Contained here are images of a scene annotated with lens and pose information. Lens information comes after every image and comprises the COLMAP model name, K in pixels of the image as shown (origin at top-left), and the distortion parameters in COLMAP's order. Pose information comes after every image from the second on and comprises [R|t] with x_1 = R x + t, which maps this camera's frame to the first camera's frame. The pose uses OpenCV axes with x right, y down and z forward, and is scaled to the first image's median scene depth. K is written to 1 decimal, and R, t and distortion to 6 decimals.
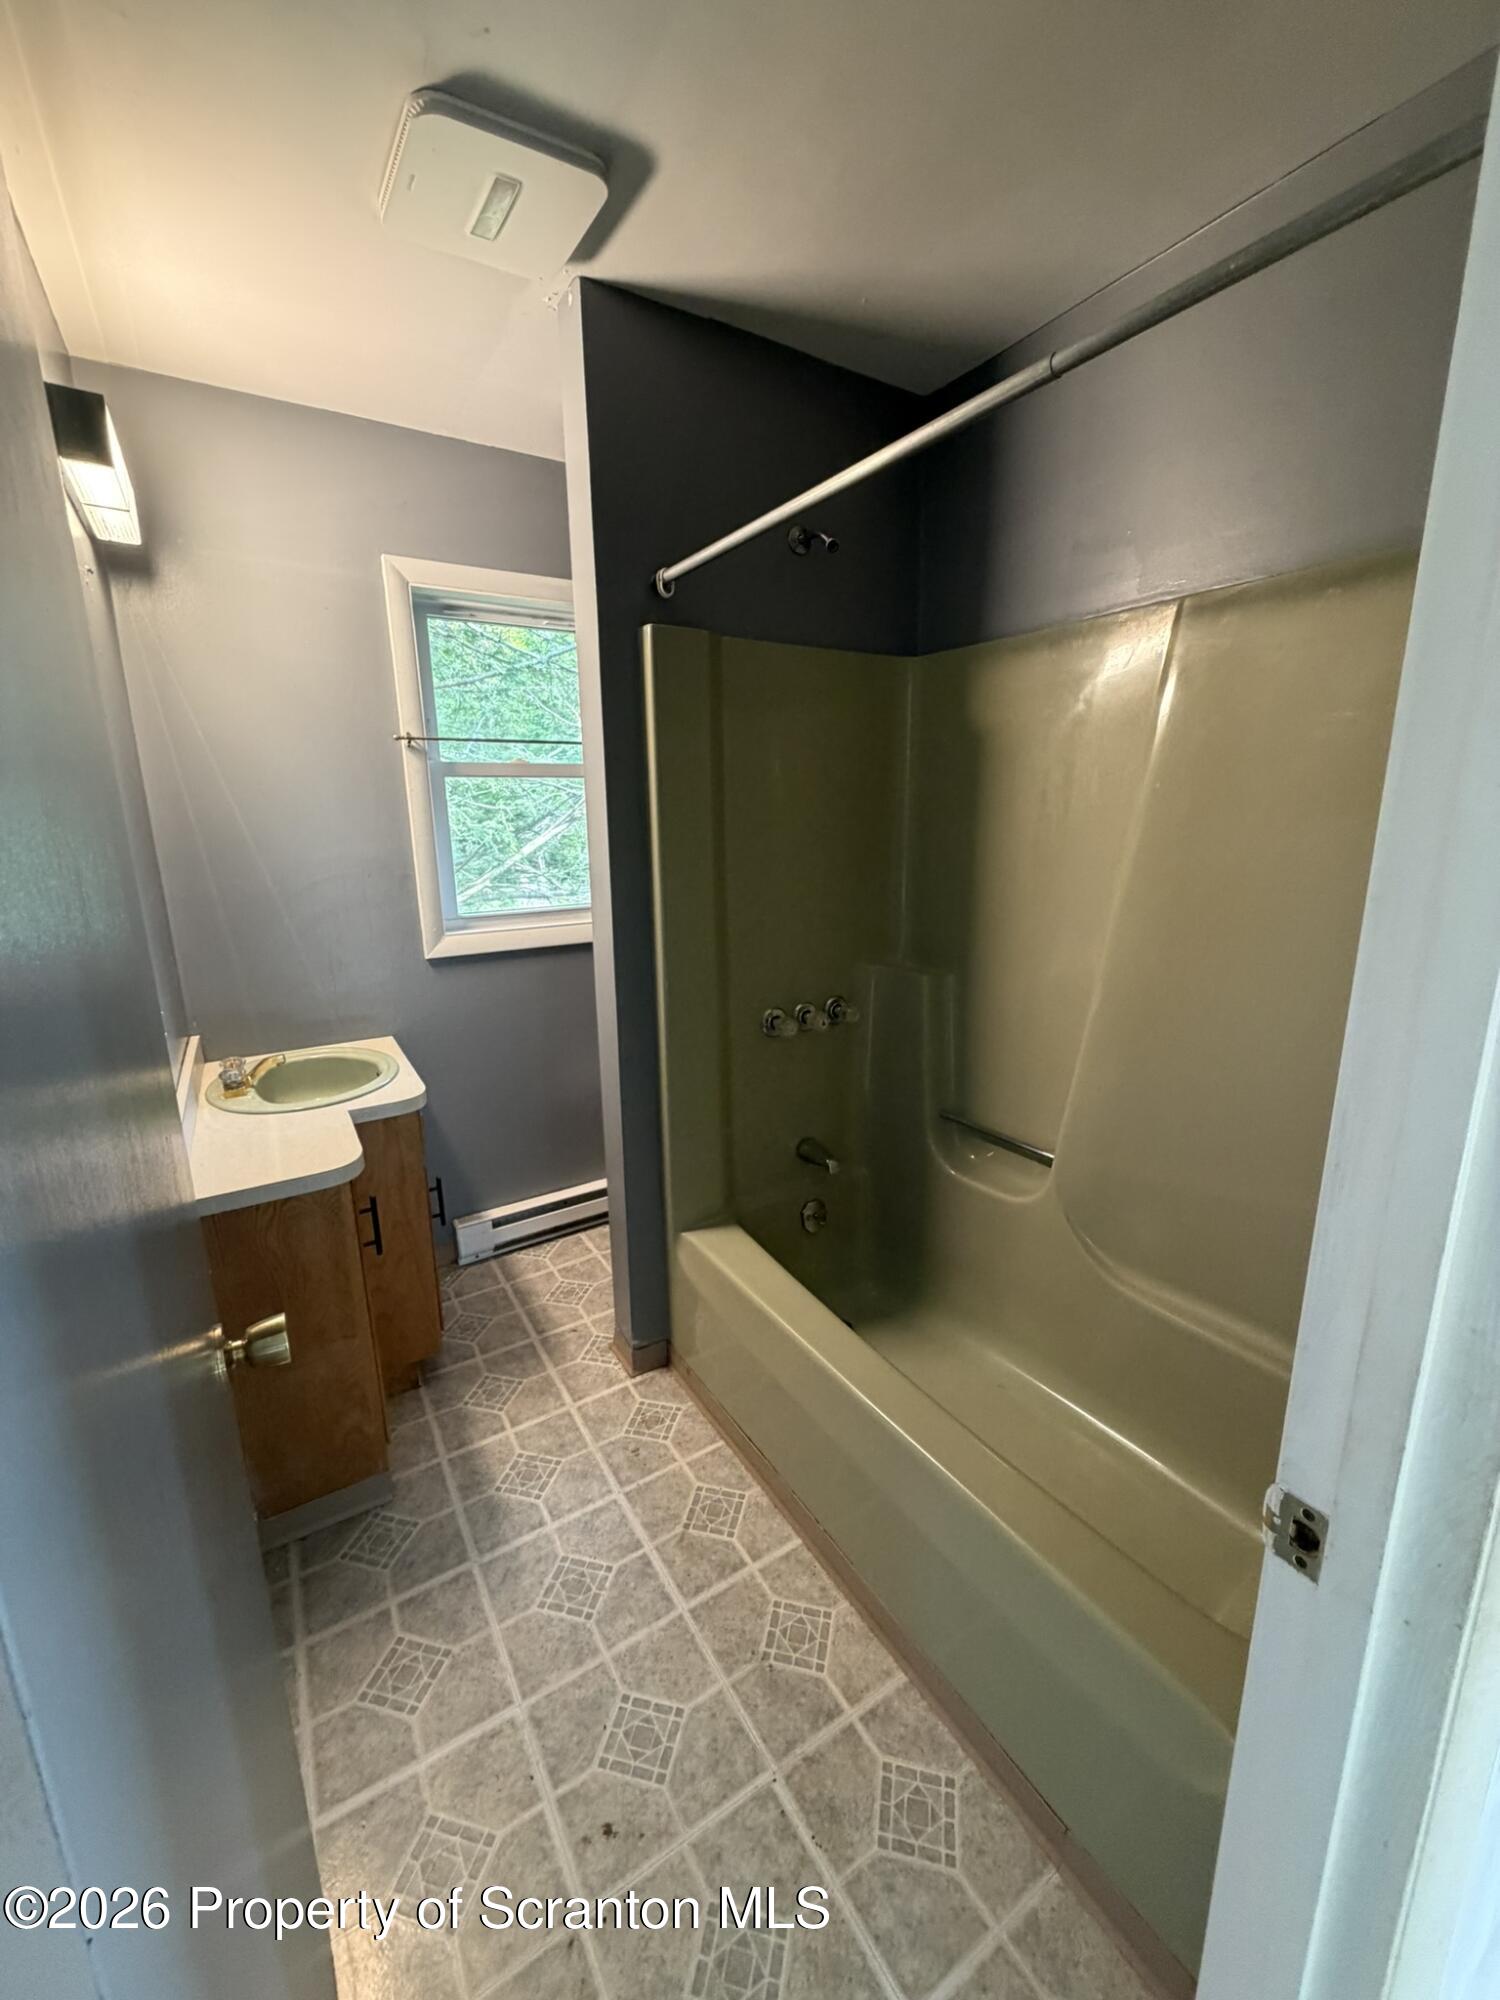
lens RADIAL K [[799.7, 0, 749.6], [0, 799.7, 996.1], [0, 0, 1]] dist [-0.000550, 0.000715]
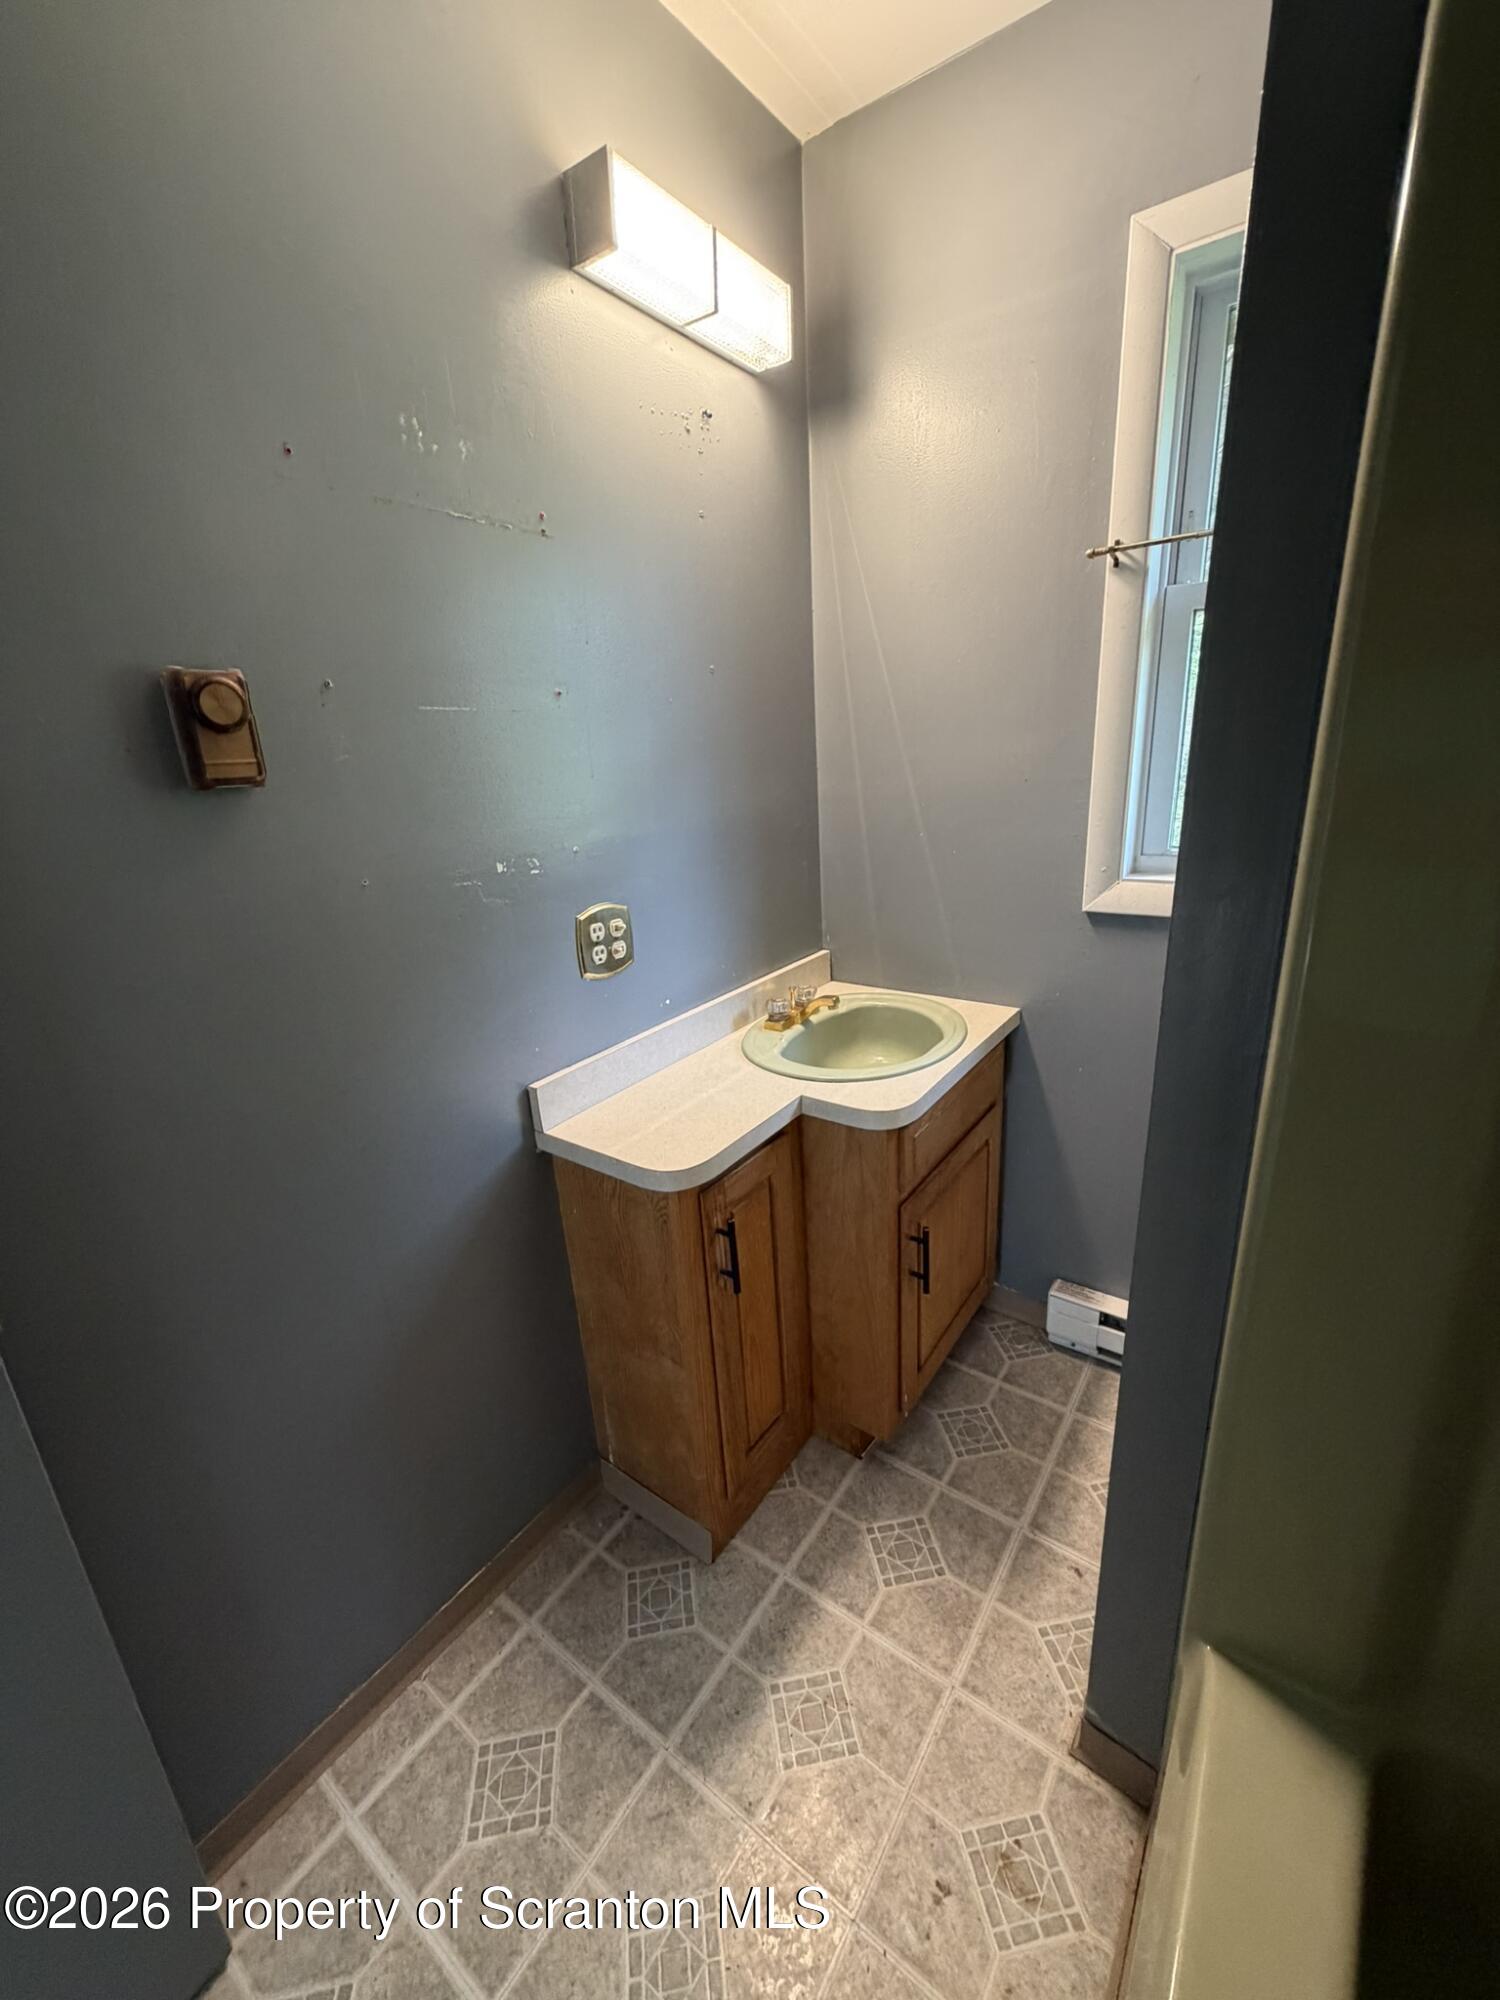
lens RADIAL K [[799.7, 0, 750.1], [0, 799.7, 993.2], [0, 0, 1]] dist [-0.000550, 0.000715]
pose [[0.373998, 0.270643, -0.887061, 0.113670], [-0.160953, 0.960900, 0.225310, -0.101832], [0.913356, 0.058510, 0.402936, 0.584707]]
